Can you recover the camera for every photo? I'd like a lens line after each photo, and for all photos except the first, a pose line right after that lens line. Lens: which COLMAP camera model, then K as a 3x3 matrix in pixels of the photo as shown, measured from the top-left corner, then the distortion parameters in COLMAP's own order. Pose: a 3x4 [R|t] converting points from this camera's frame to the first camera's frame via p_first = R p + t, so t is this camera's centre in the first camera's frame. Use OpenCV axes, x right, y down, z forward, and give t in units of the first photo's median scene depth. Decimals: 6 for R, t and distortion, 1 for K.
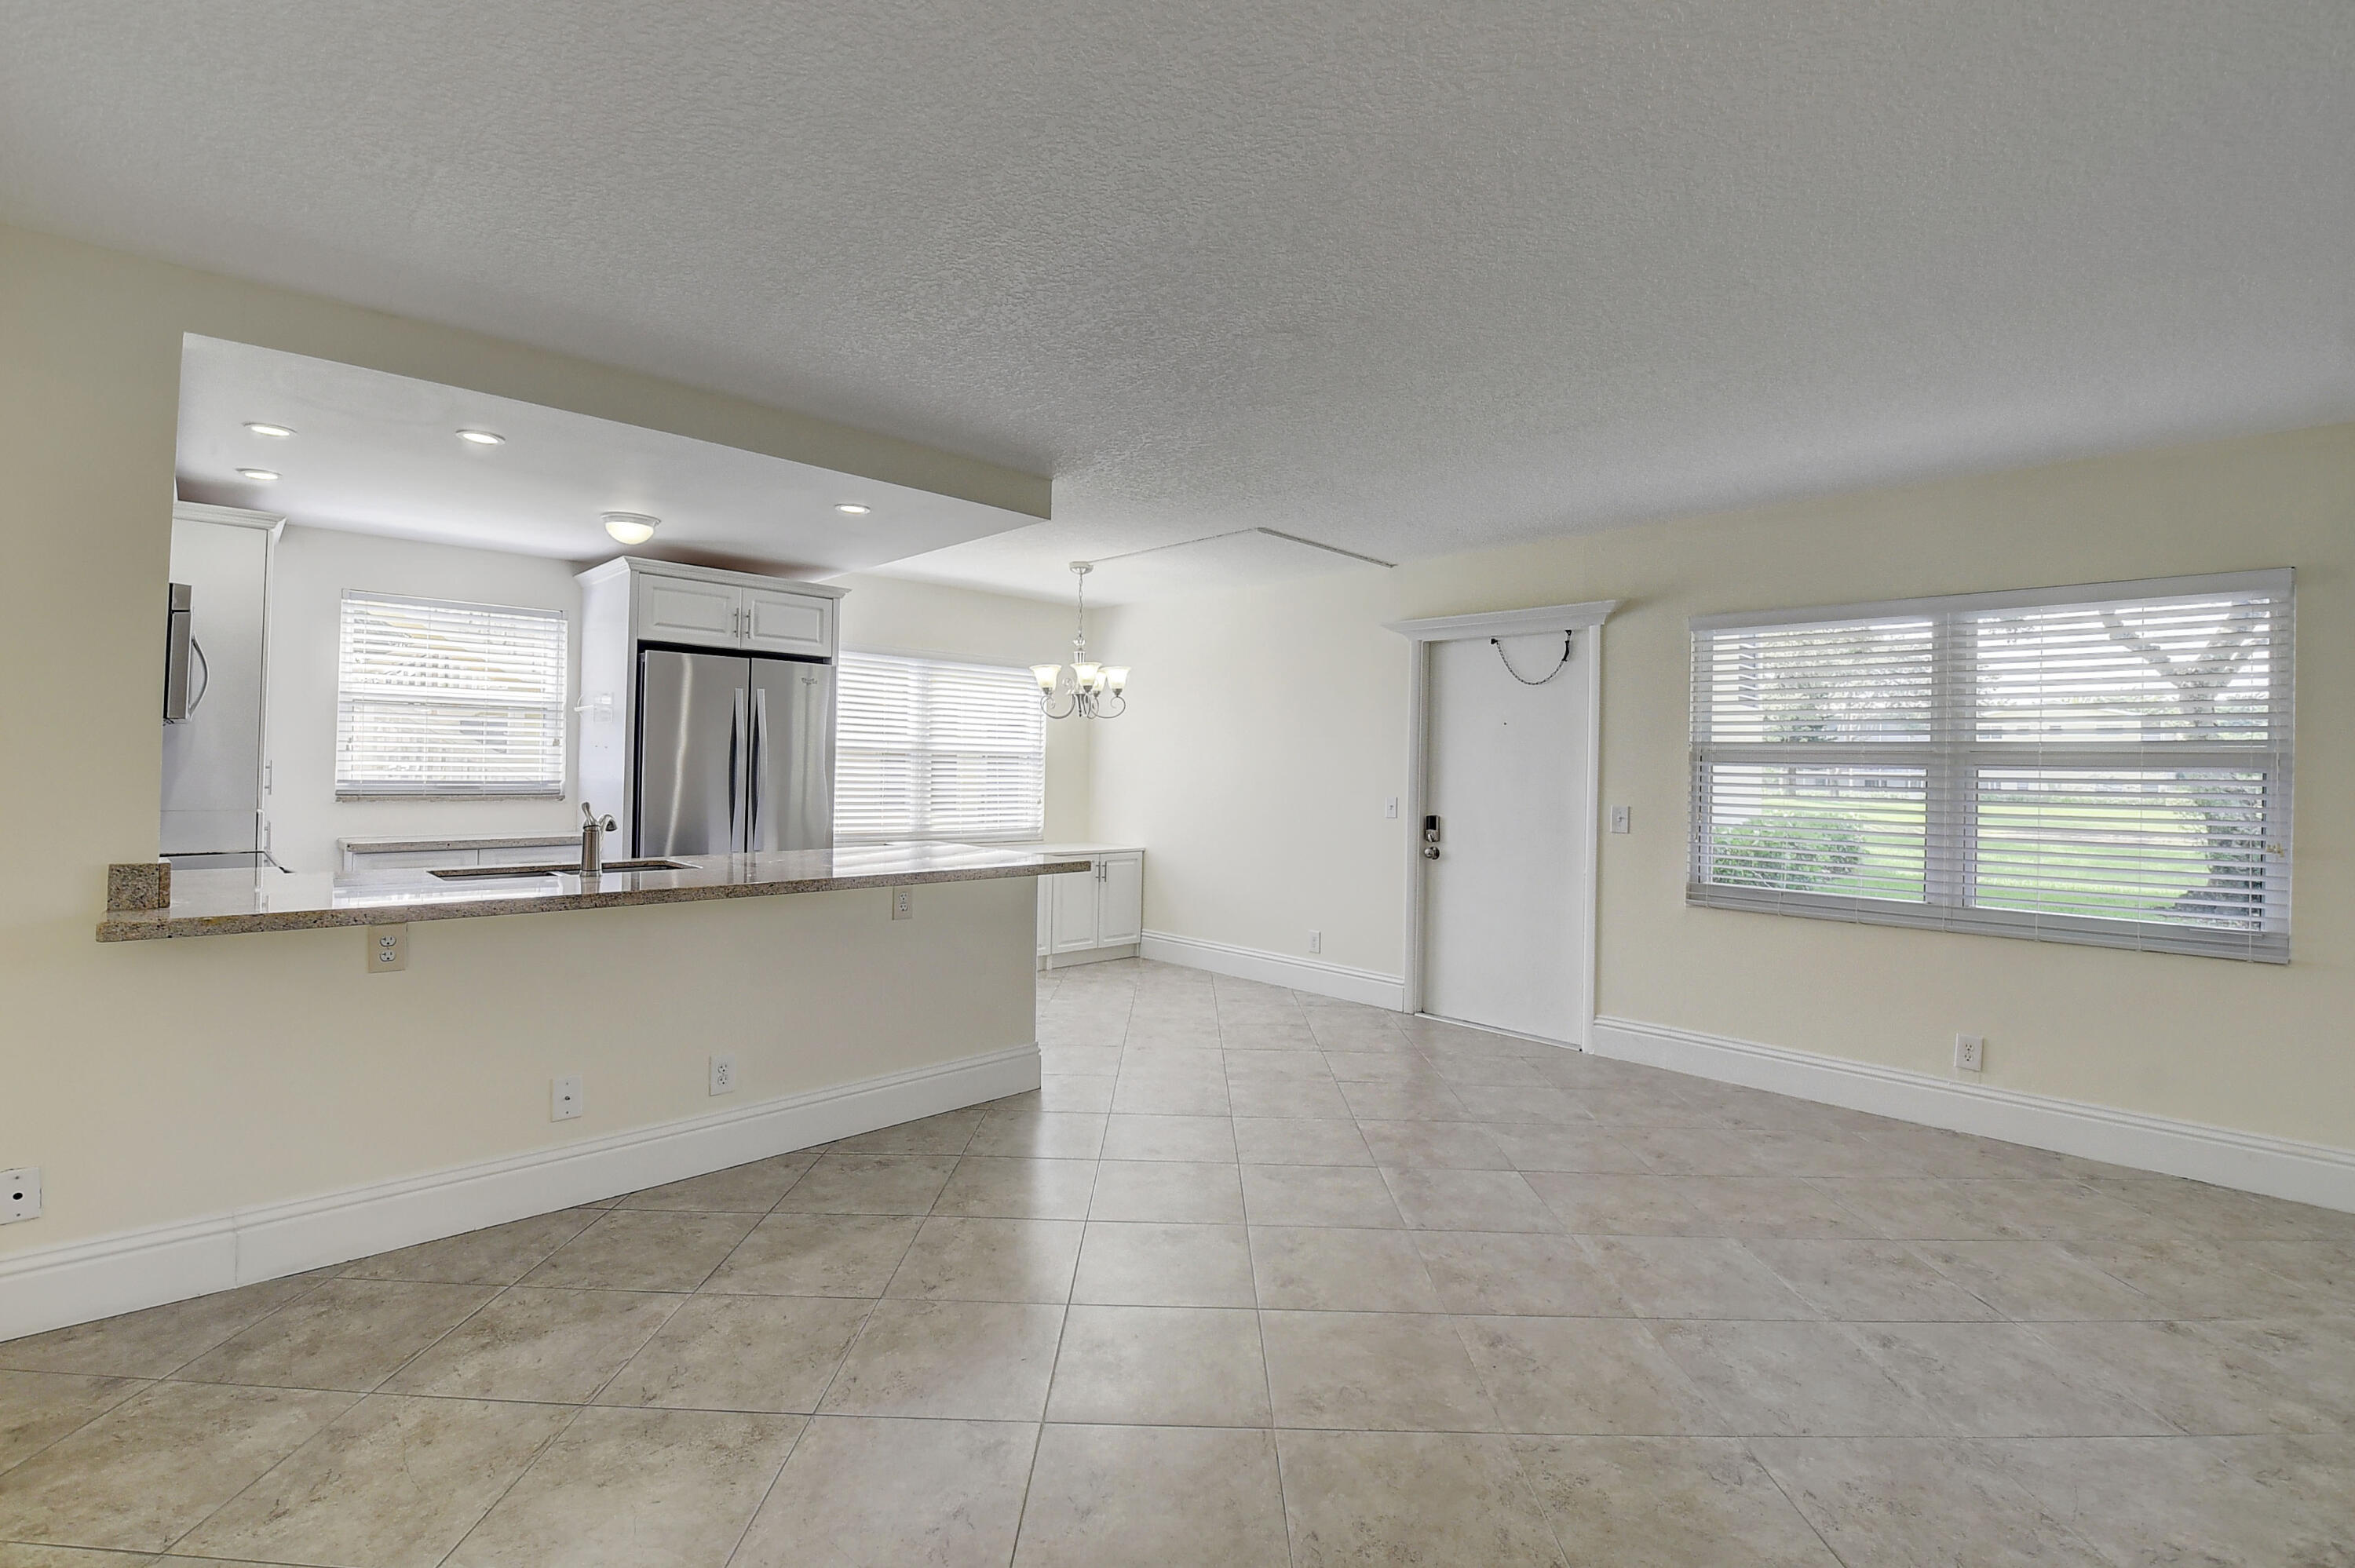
lens RADIAL K [[1033.0, 0, 1168.5], [0, 1033.0, 755.8], [0, 0, 1]] dist [0.011558, -0.024047]
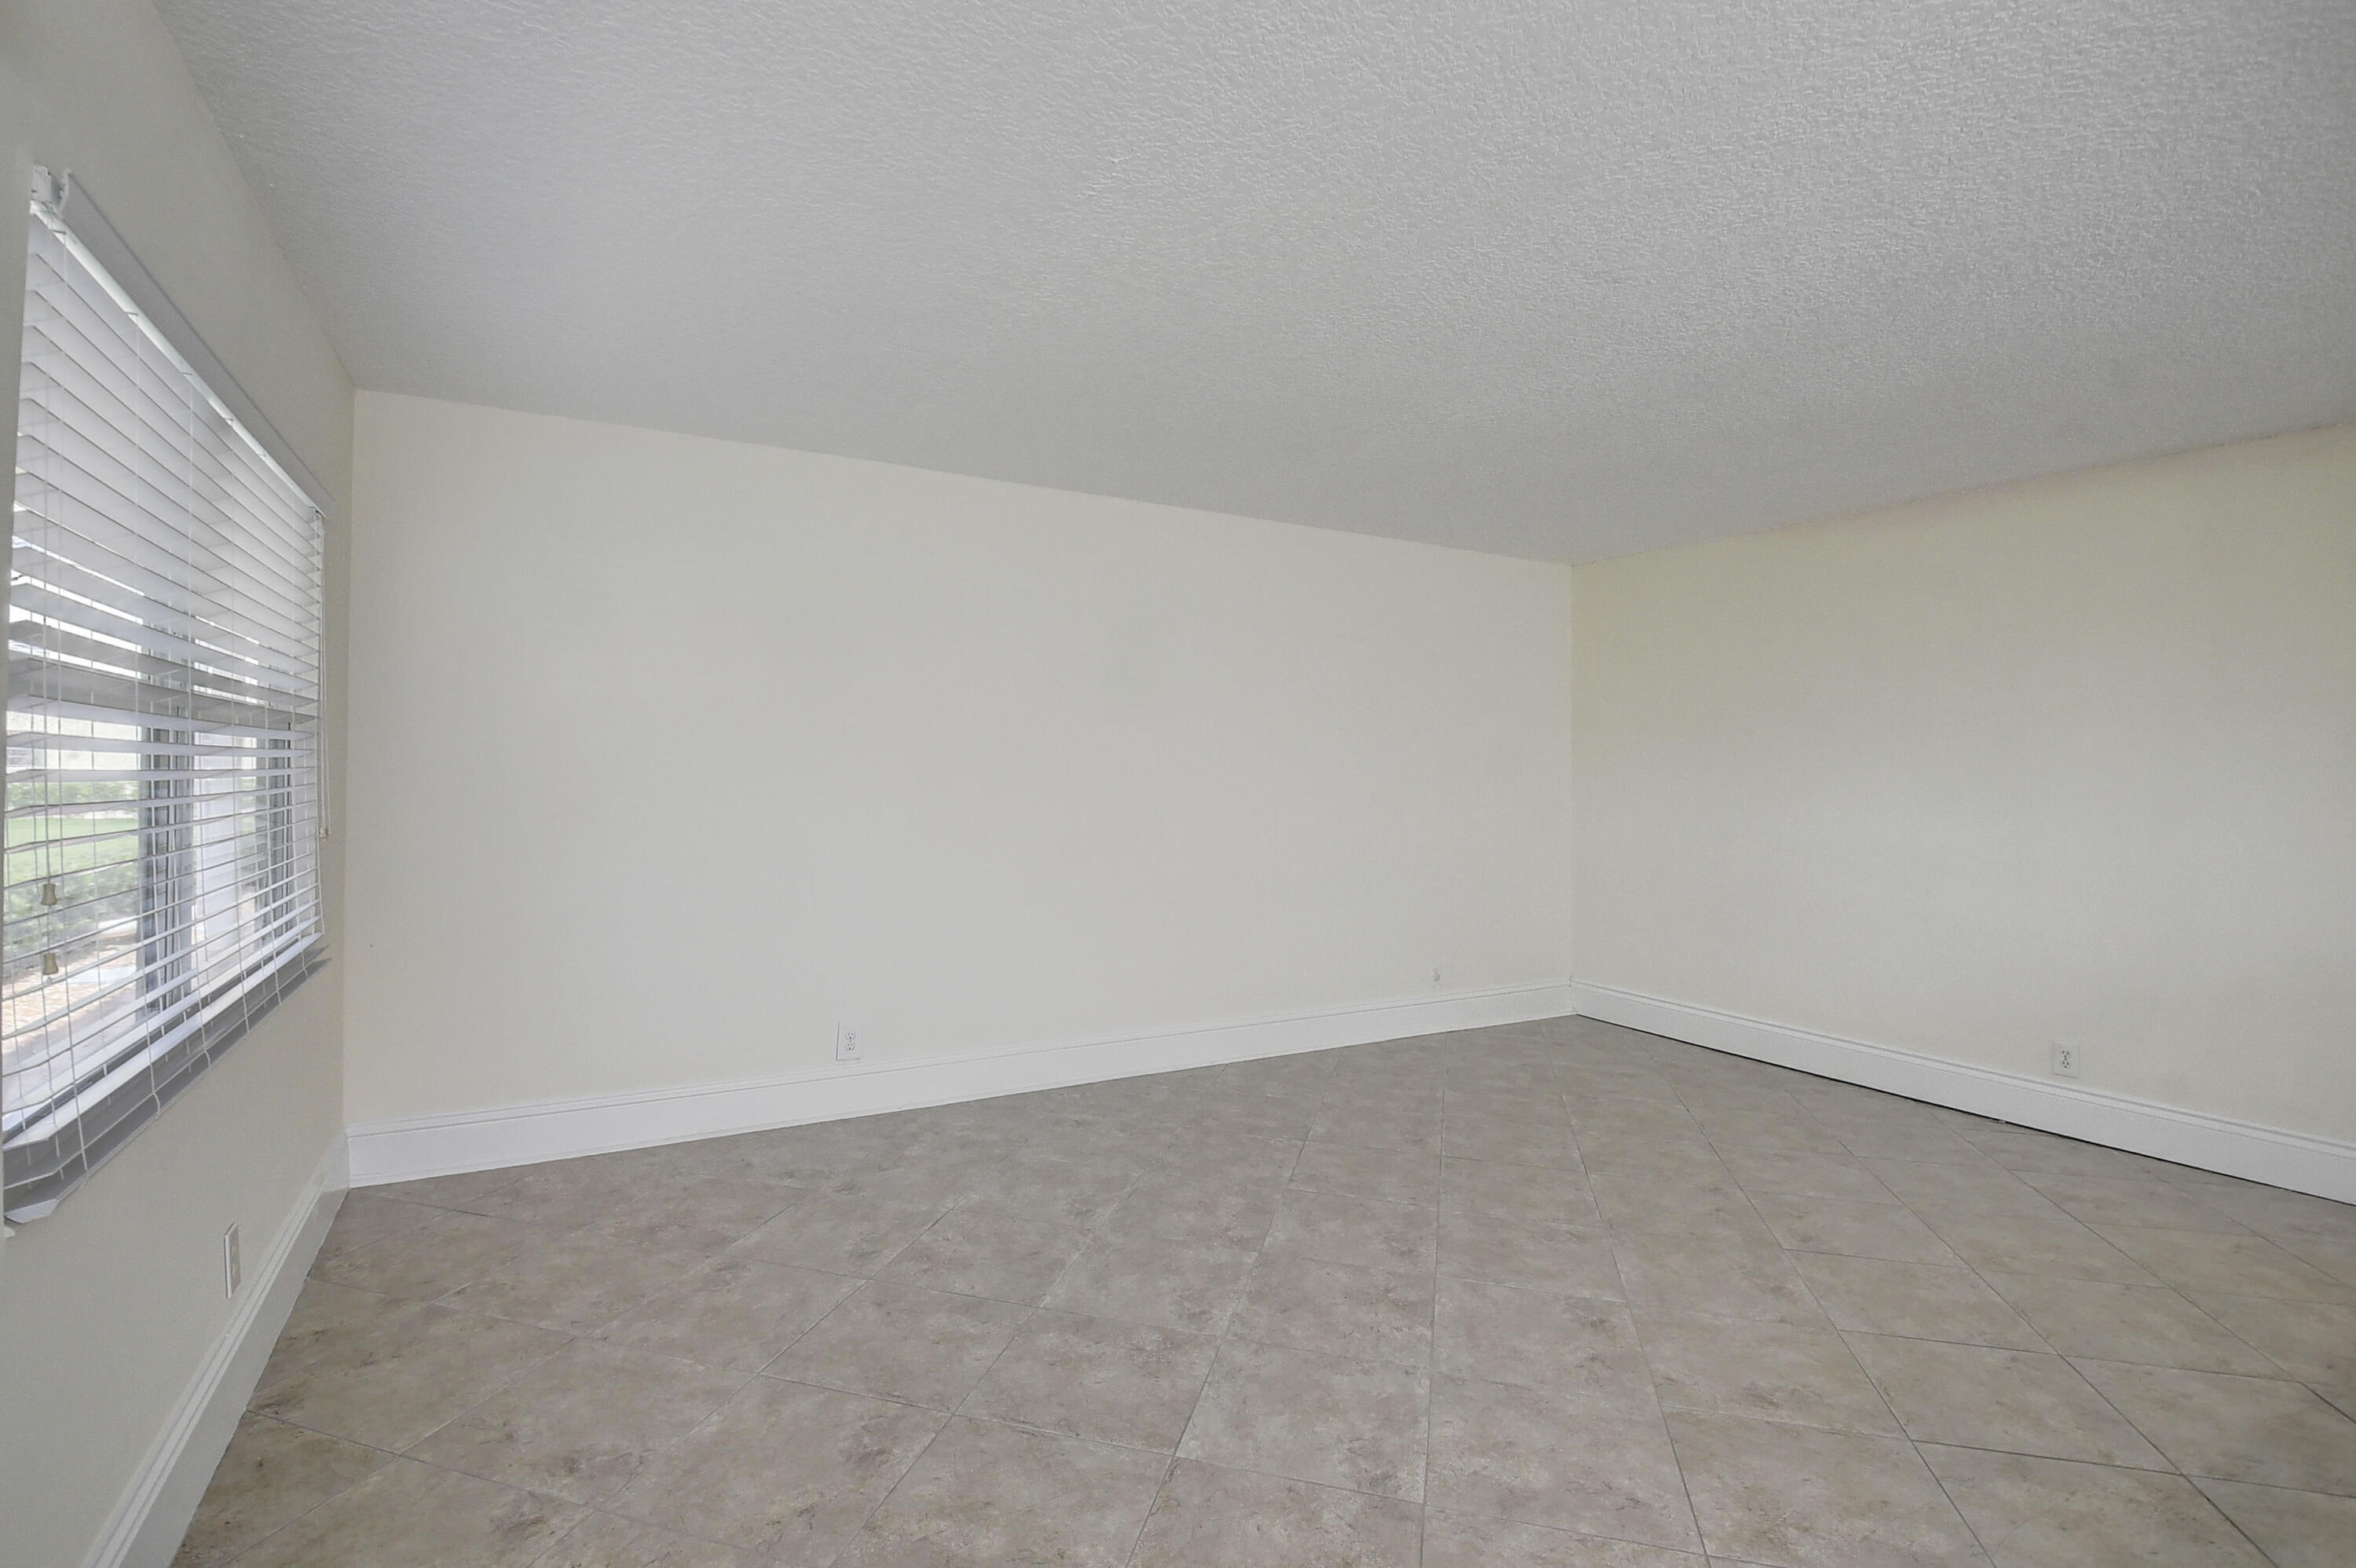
lens RADIAL K [[1071.1, 0, 1114.6], [0, 1071.1, 784.1], [0, 0, 1]] dist [-0.032693, -0.001045]
pose [[-0.957622, -0.031300, 0.286322, 0.224401], [-0.030868, 0.999505, 0.006025, 0.024666], [-0.286369, -0.003069, -0.958114, 1.665397]]
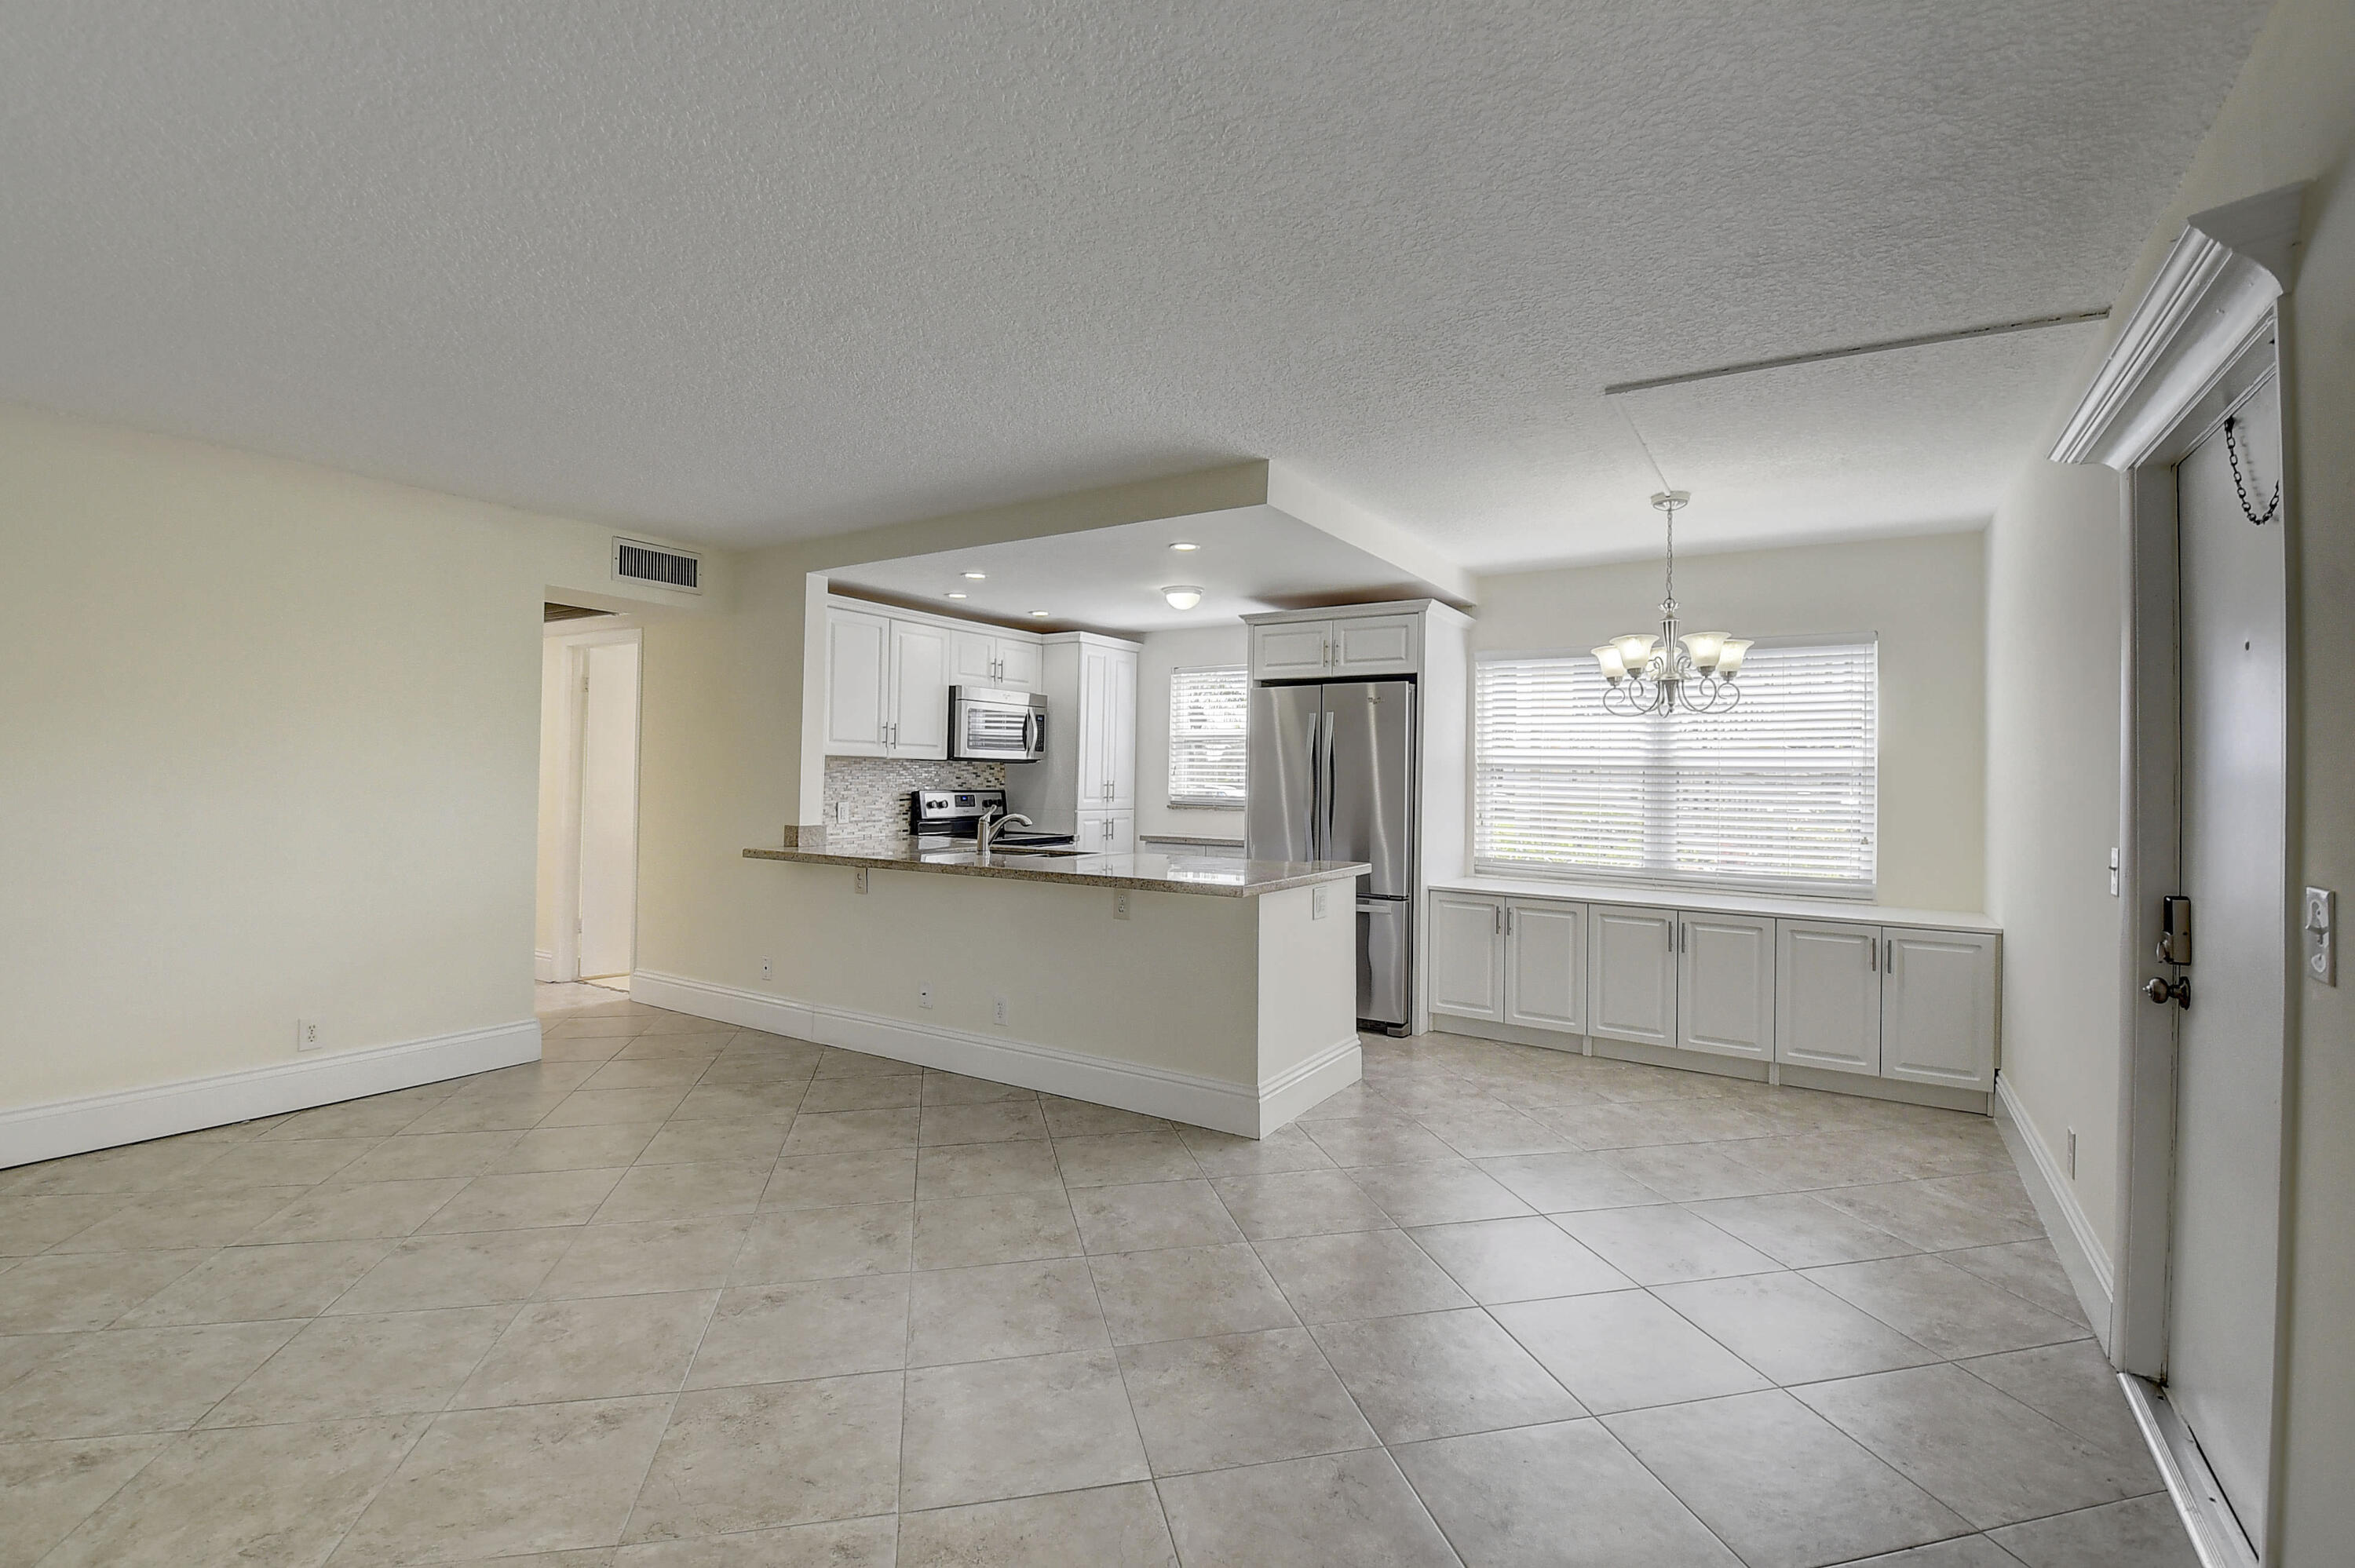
lens RADIAL K [[1043.3, 0, 1172.3], [0, 1043.3, 756.3], [0, 0, 1]] dist [0.022576, -0.028551]
pose [[0.233281, -0.033037, -0.971848, 0.959753], [0.001471, 0.999434, -0.033622, 0.027341], [0.972408, 0.006413, 0.233198, 0.923374]]
